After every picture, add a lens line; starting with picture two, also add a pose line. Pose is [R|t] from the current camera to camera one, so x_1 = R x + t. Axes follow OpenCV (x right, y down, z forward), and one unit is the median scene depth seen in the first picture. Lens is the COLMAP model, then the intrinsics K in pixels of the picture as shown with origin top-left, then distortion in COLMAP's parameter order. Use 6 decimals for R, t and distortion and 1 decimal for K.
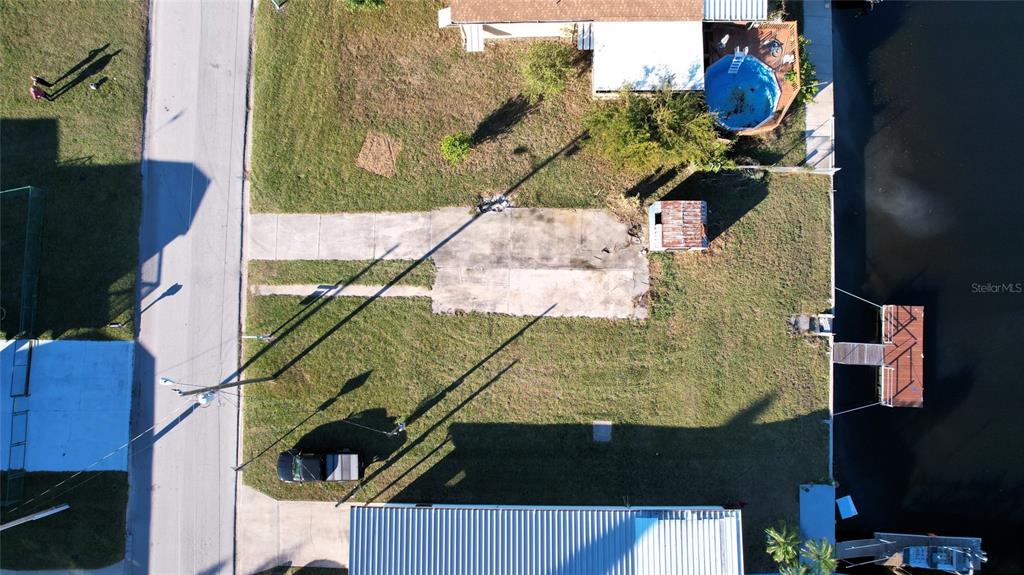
lens RADIAL K [[642.8, 0, 521.6], [0, 642.8, 286.3], [0, 0, 1]] dist [-0.072256, 0.063119]
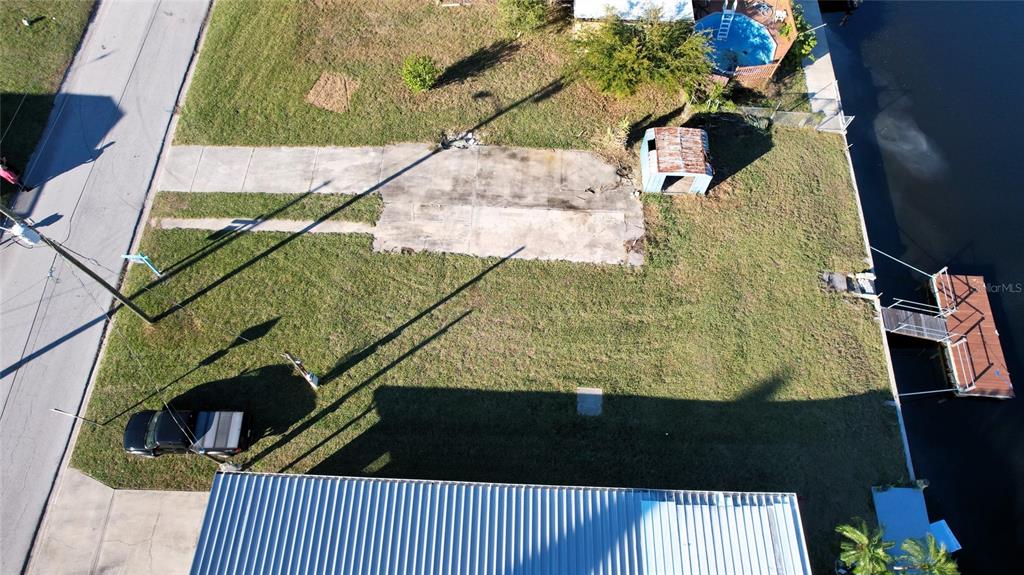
lens RADIAL K [[650.9, 0, 518.7], [0, 650.9, 289.7], [0, 0, 1]] dist [-0.078717, 0.072278]
pose [[0.999158, 0.036072, 0.019566, 0.026823], [-0.026383, 0.929847, -0.366998, 0.374068], [-0.031432, 0.366173, 0.930016, 0.269573]]
